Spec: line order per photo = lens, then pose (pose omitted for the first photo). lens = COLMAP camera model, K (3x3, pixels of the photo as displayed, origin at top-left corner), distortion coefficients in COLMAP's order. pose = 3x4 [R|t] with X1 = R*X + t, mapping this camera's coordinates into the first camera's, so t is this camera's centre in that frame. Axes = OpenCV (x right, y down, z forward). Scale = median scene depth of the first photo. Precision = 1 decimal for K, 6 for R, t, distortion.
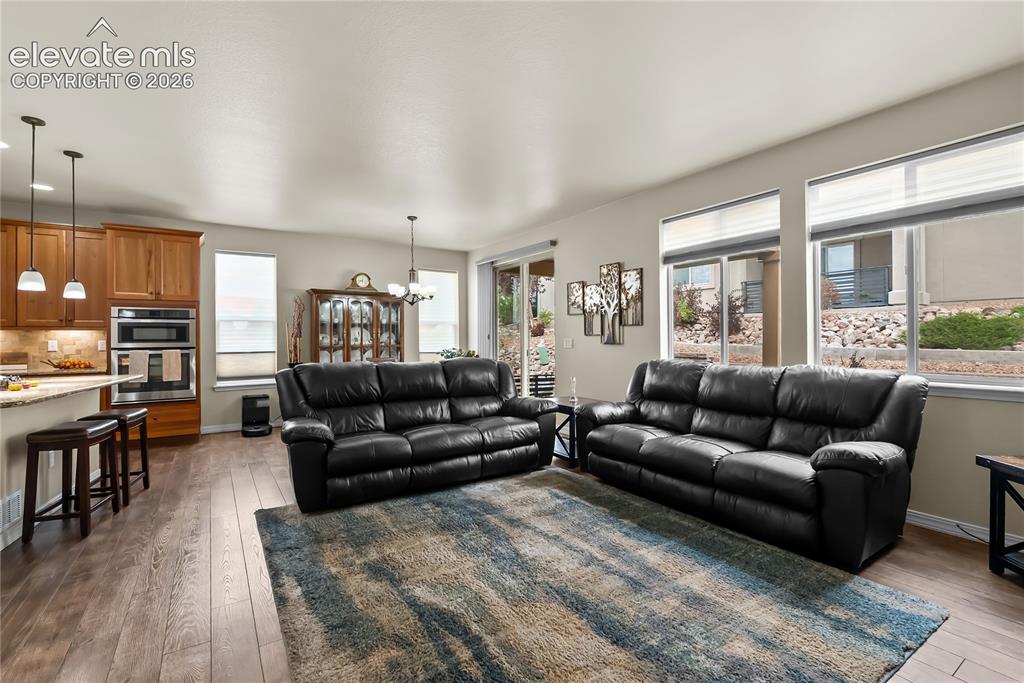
lens RADIAL K [[456.4, 0, 494.9], [0, 456.4, 338.7], [0, 0, 1]] dist [0.002167, 0.002574]
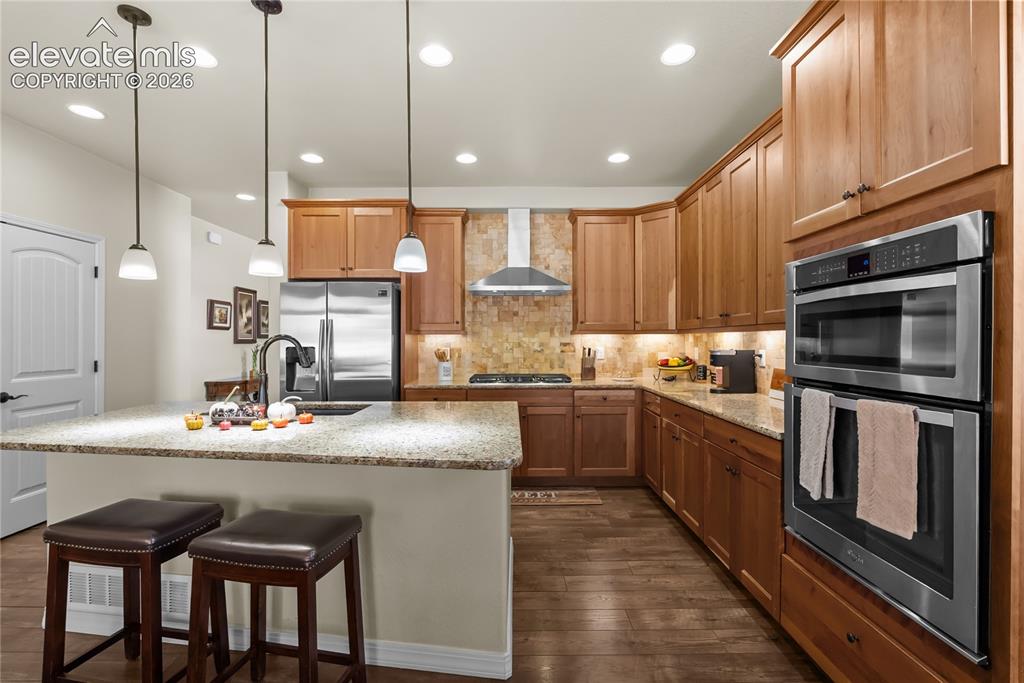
lens RADIAL K [[456.4, 0, 510.5], [0, 456.4, 339.9], [0, 0, 1]] dist [0.002167, 0.002574]
pose [[-0.534426, 0.008530, -0.845172, -0.405625], [0.003810, 0.999963, 0.007683, -0.012720], [0.845207, 0.000886, -0.534439, 1.002469]]
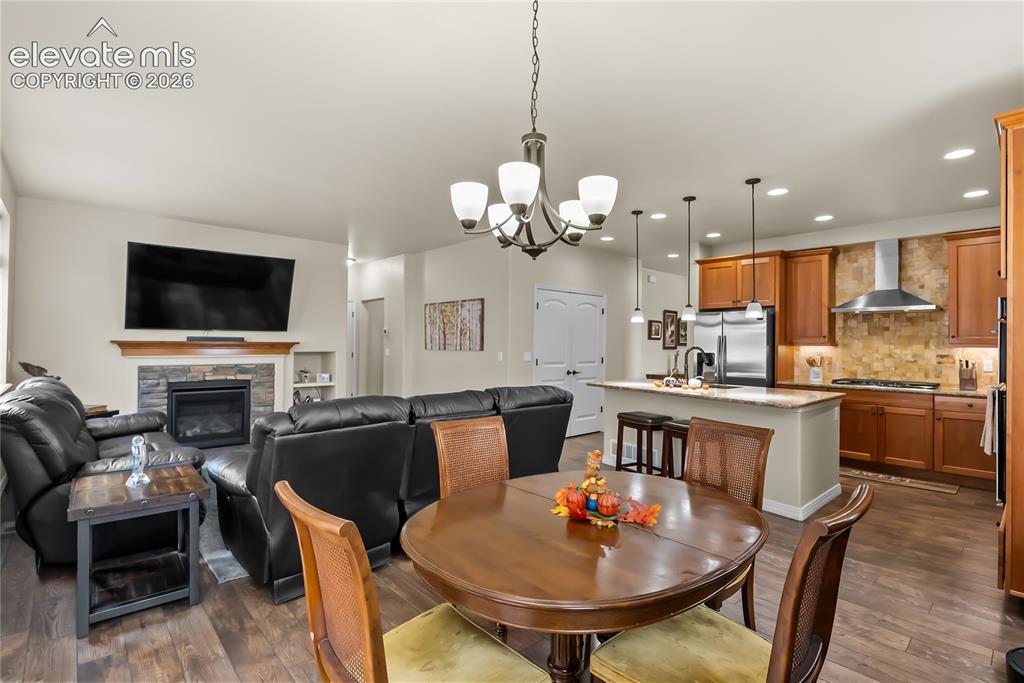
lens RADIAL K [[481.9, 0, 513.4], [0, 481.9, 337.1], [0, 0, 1]] dist [-0.011150, 0.000861]
pose [[-0.983207, -0.006152, -0.182388, -0.131873], [-0.004480, 0.999944, -0.009580, -0.023637], [0.182436, -0.008602, -0.983180, 1.453427]]
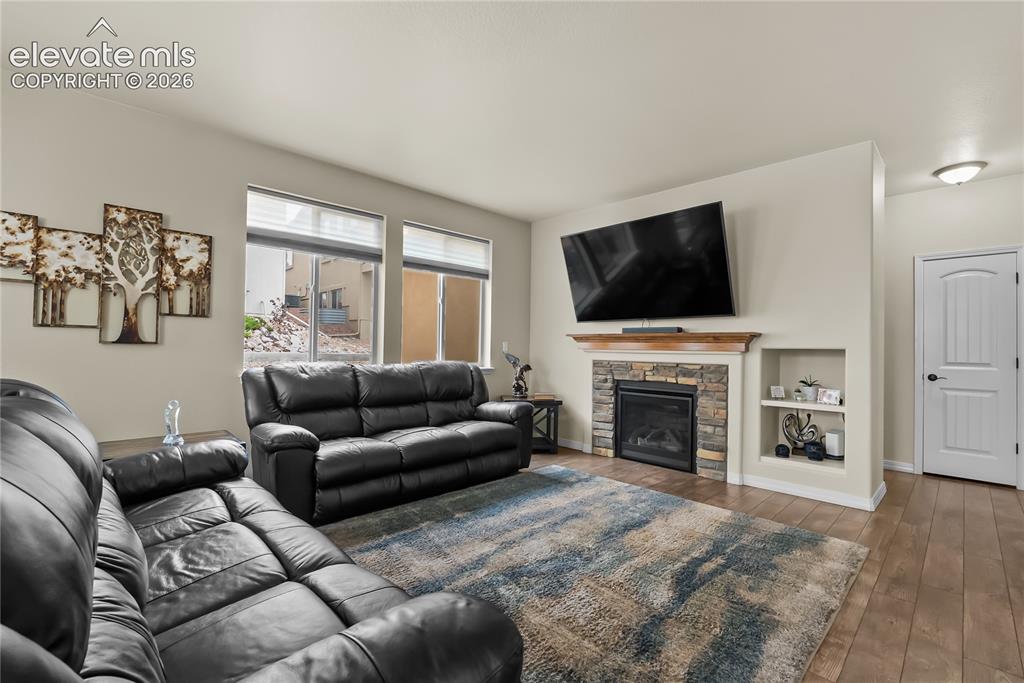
lens RADIAL K [[456.4, 0, 529.3], [0, 456.4, 340.5], [0, 0, 1]] dist [0.002167, 0.002574]
pose [[-0.236006, 0.017198, 0.971599, -0.442278], [-0.011739, 0.999720, -0.020547, 0.013503], [-0.971681, -0.016255, -0.235738, 0.636383]]
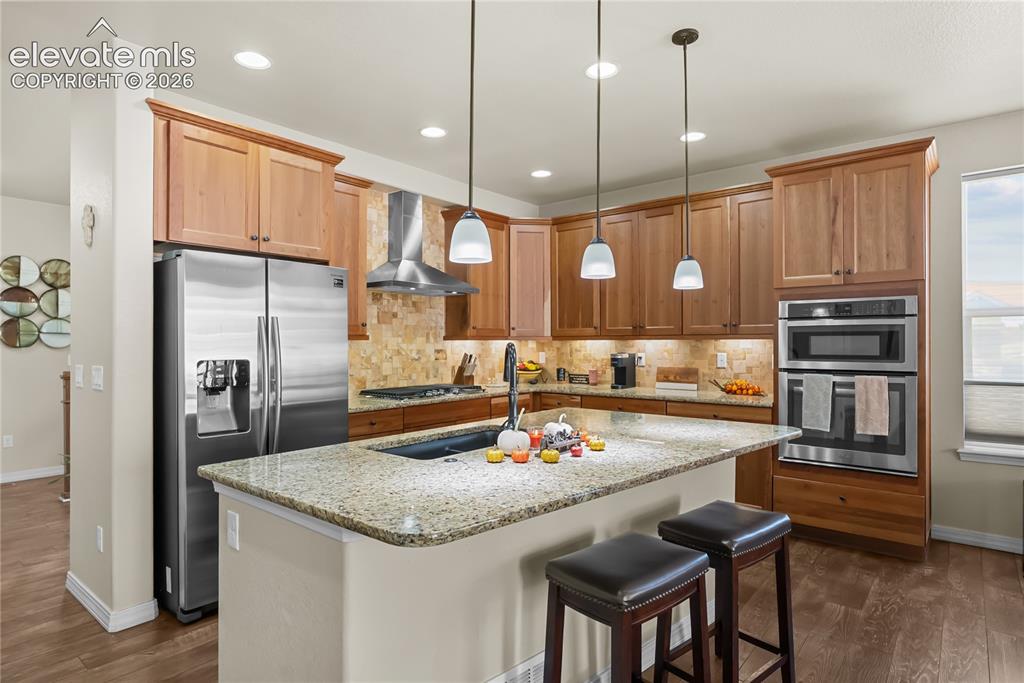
lens RADIAL K [[554.3, 0, 519.4], [0, 554.3, 337.3], [0, 0, 1]] dist [-0.011520, -0.000276]
pose [[0.325420, -0.002066, -0.945567, -0.245871], [-0.002282, 0.999993, -0.002970, -0.018540], [0.945567, 0.003125, 0.325413, 0.424888]]
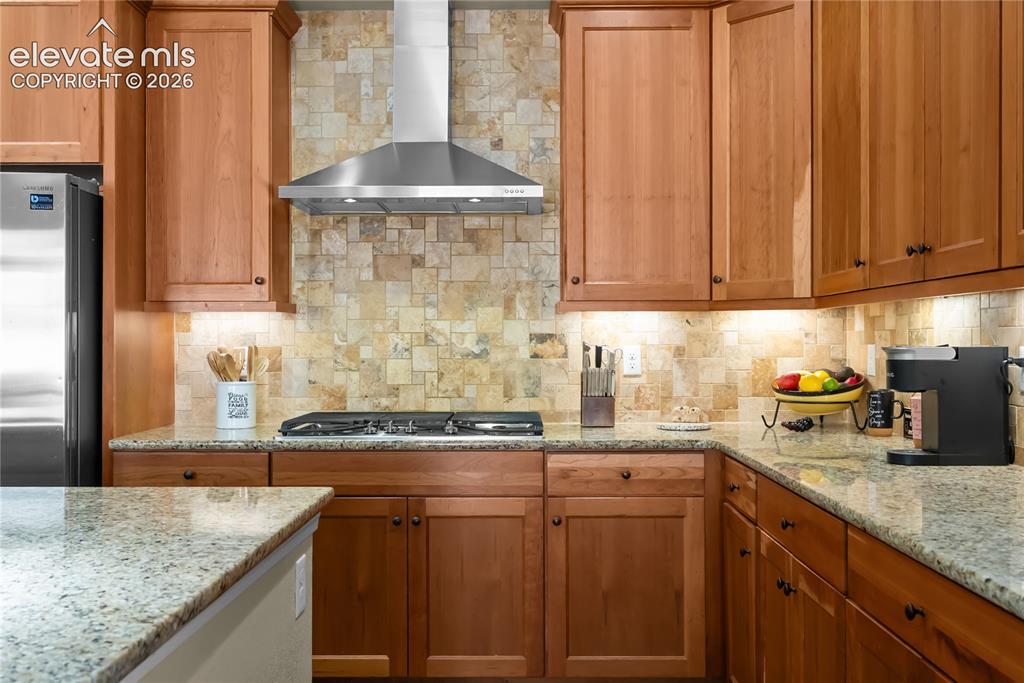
lens RADIAL K [[993.6, 0, 507.6], [0, 993.6, 332.1], [0, 0, 1]] dist [0.032341, 0.000000]
pose [[-0.543749, 0.002338, -0.839245, -0.555350], [0.003871, 0.999992, 0.000278, -0.001119], [0.839239, -0.003098, -0.543754, 1.013794]]
